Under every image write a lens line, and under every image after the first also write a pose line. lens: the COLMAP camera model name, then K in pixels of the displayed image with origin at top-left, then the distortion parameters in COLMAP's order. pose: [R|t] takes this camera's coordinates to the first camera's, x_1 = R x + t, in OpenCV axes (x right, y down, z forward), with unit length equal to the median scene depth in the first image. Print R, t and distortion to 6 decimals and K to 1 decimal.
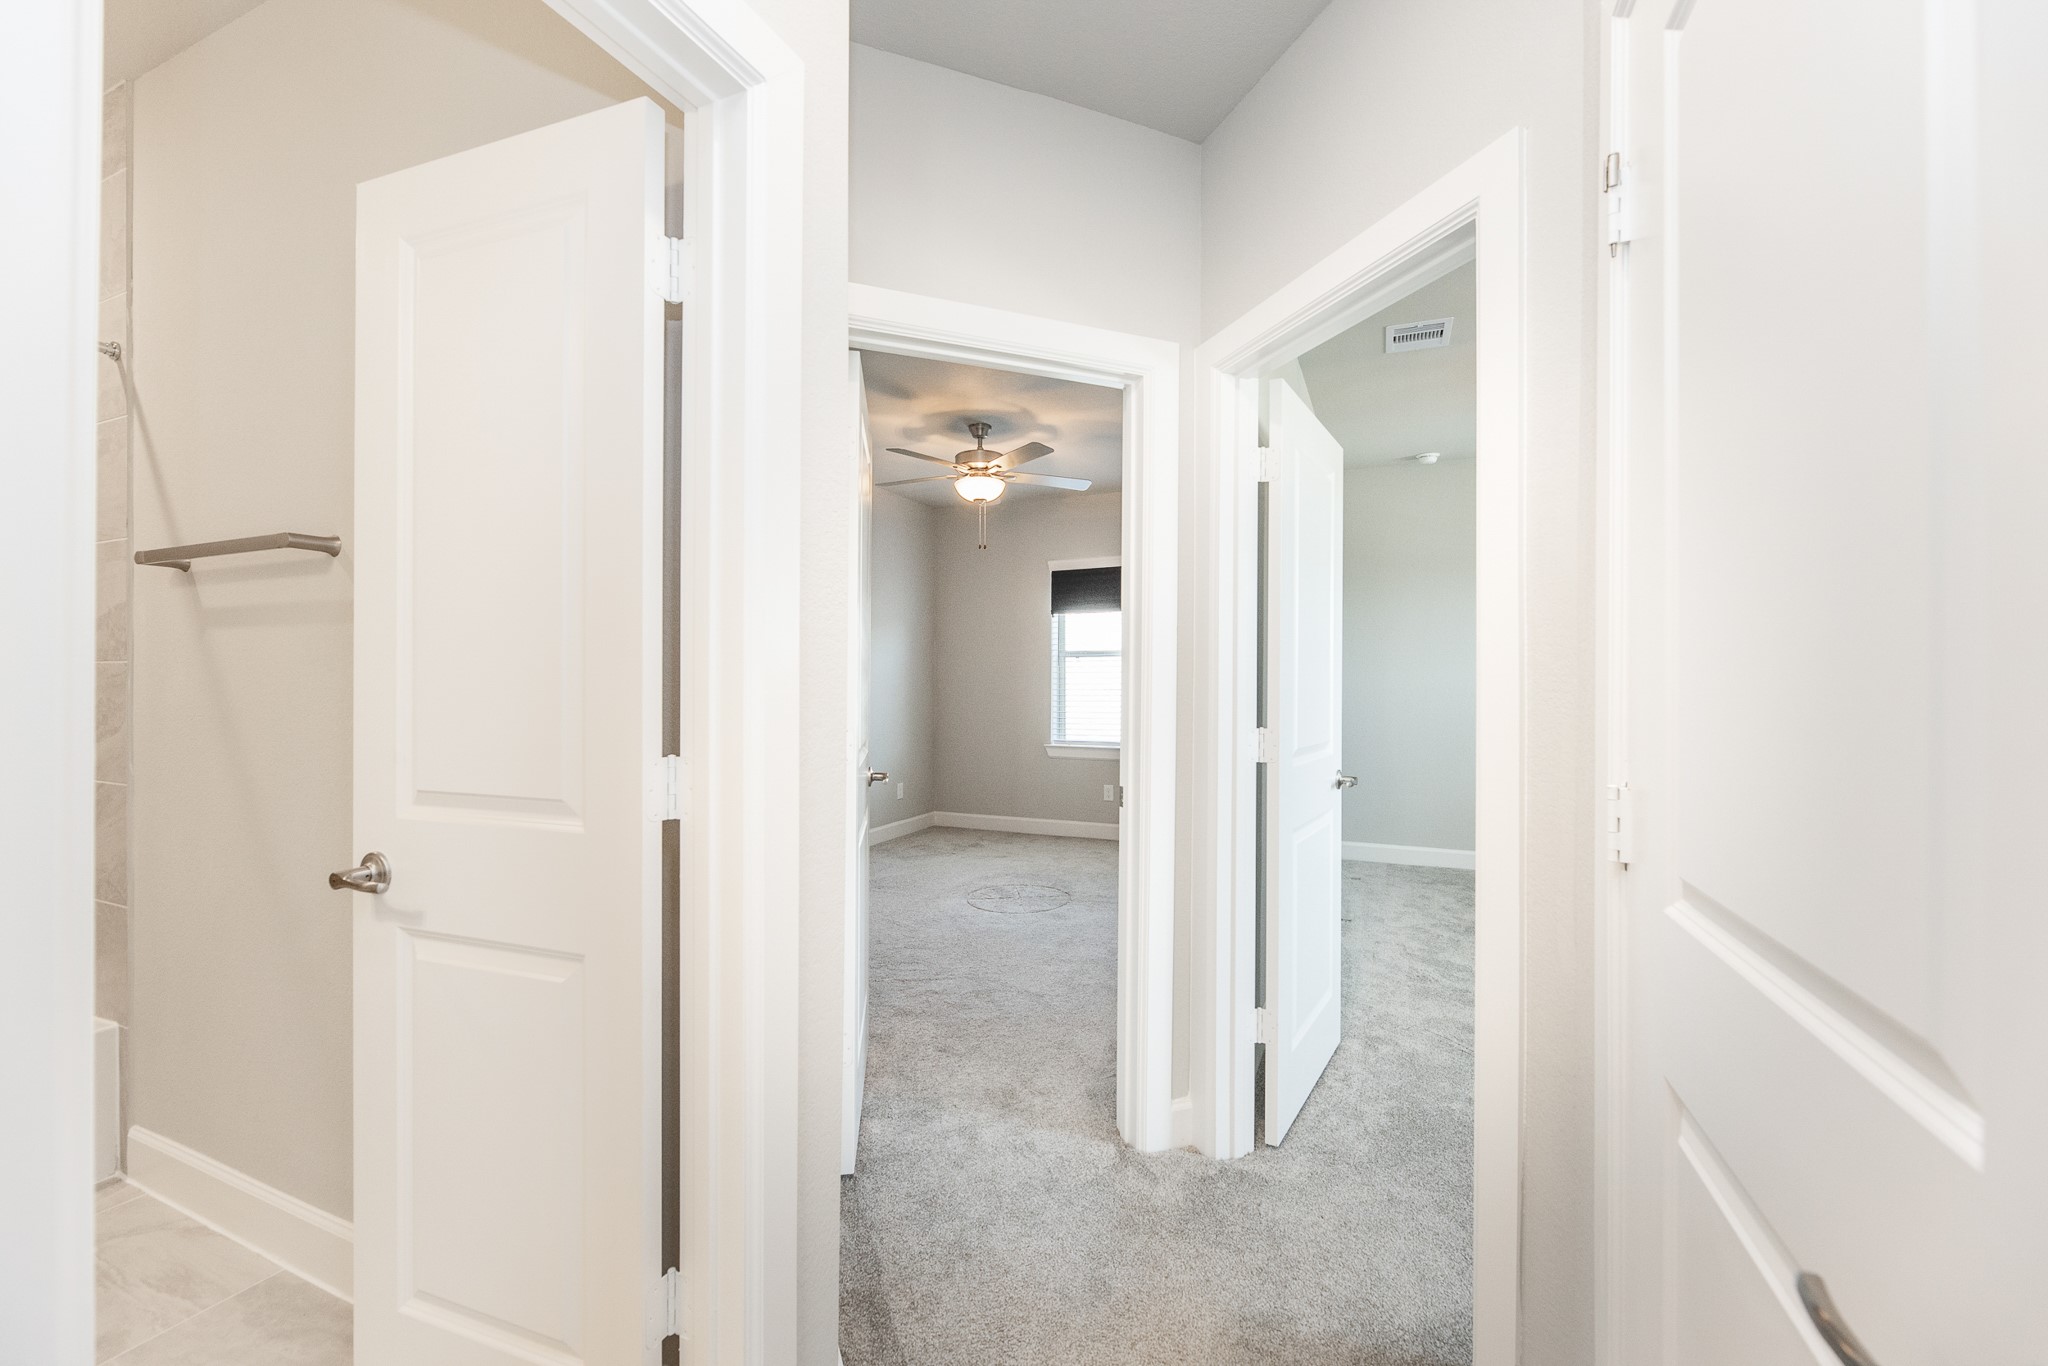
lens RADIAL K [[825.7, 0, 1022.5], [0, 825.7, 672.7], [0, 0, 1]] dist [-0.003884, 0.000474]
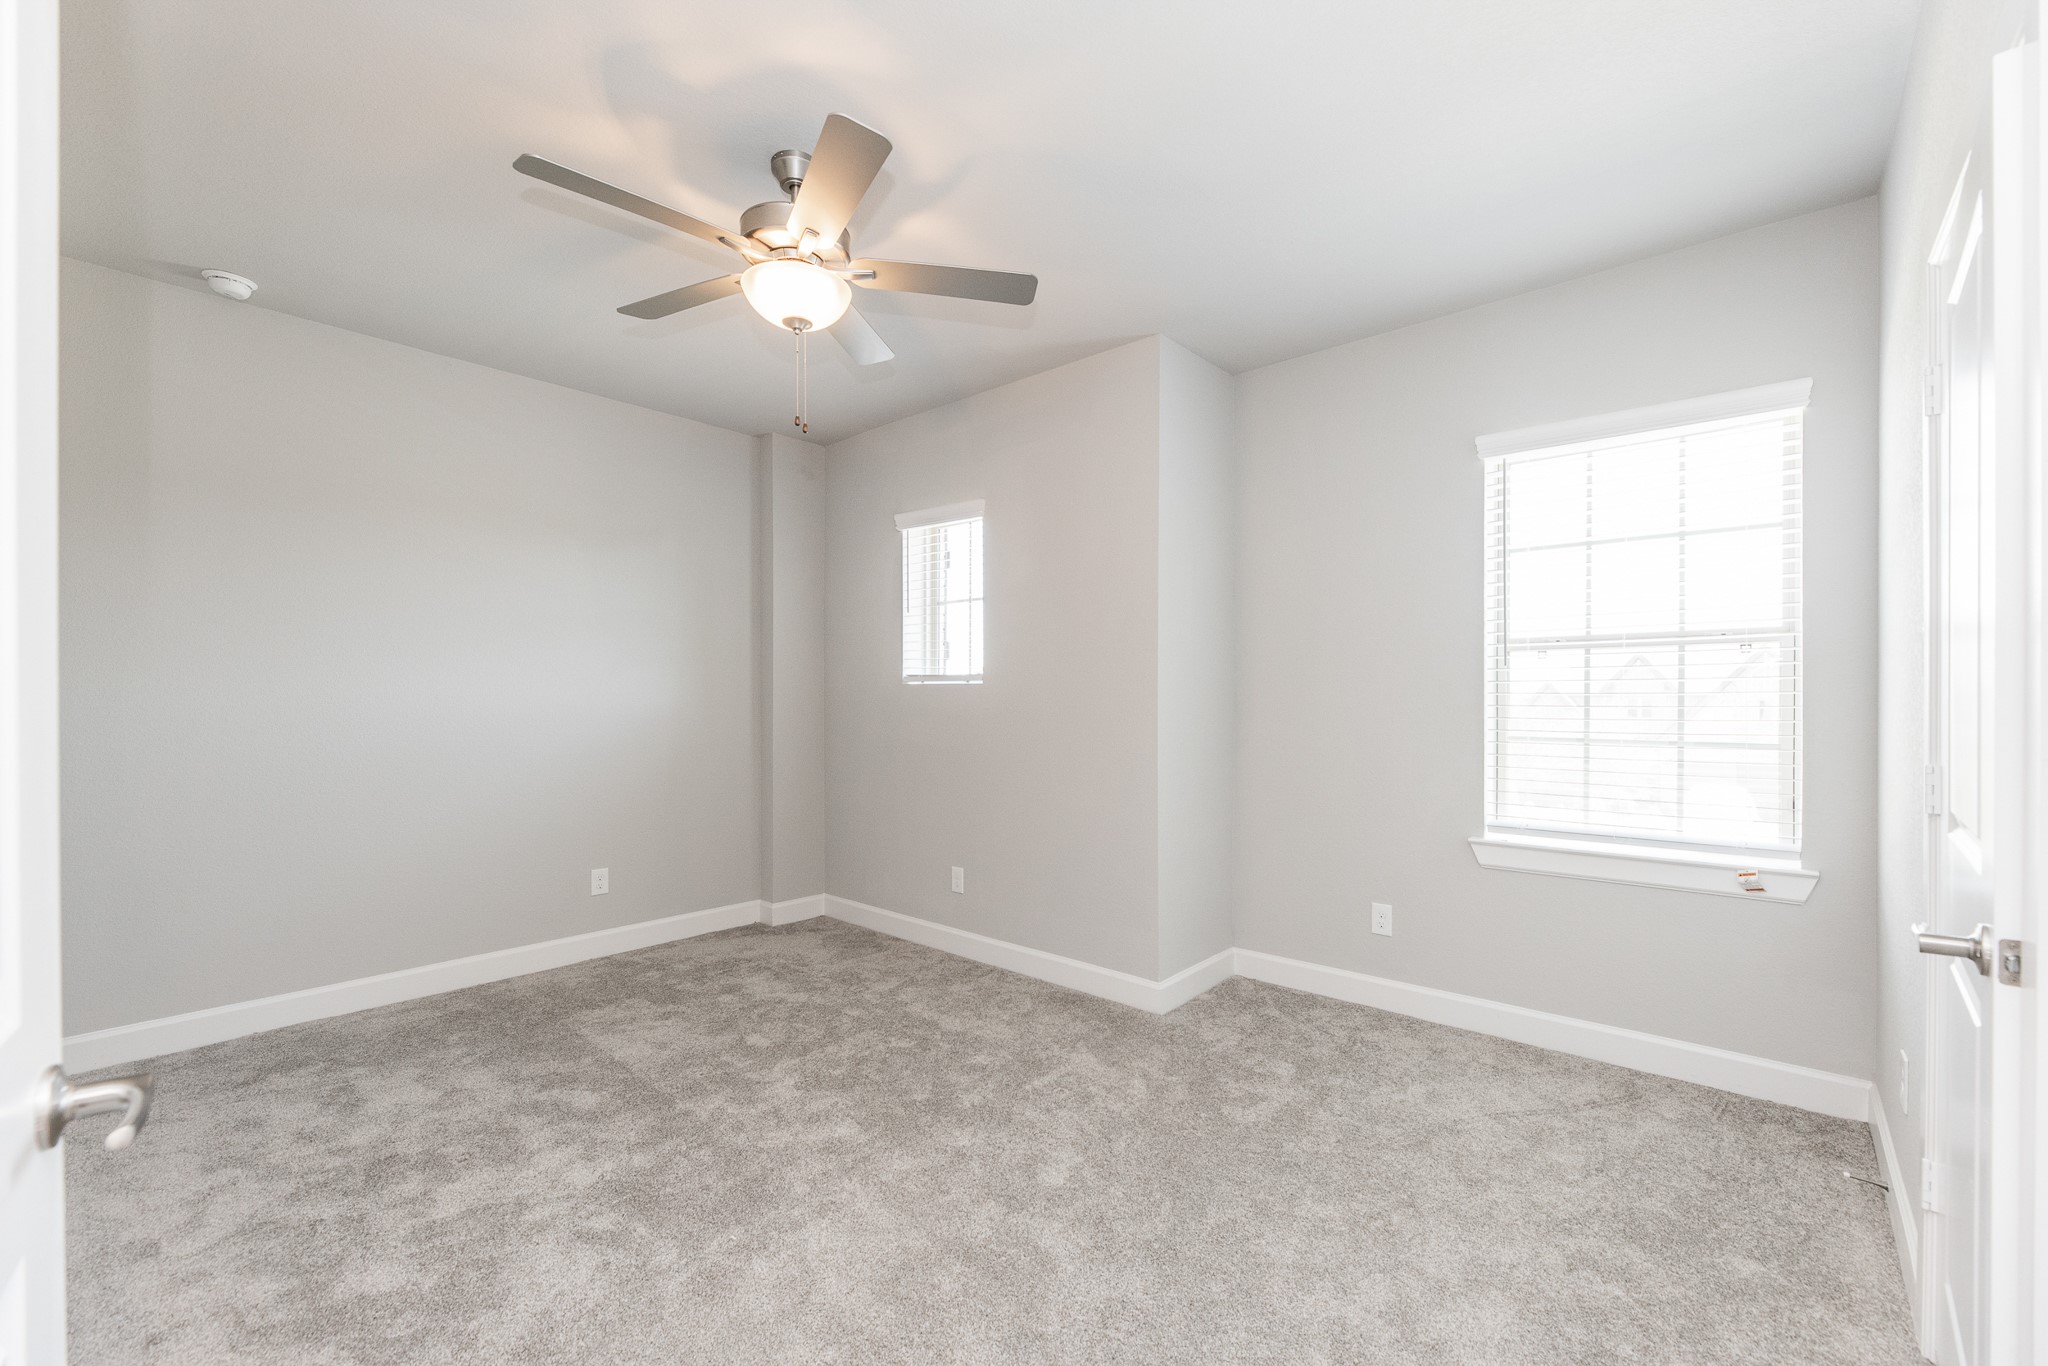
lens RADIAL K [[825.7, 0, 1032.9], [0, 825.7, 676.6], [0, 0, 1]] dist [-0.003884, 0.000474]
pose [[0.281803, -0.010736, 0.959412, 0.148687], [0.012735, 0.999891, 0.007448, -0.004888], [-0.959388, 0.010119, 0.281909, 0.417767]]
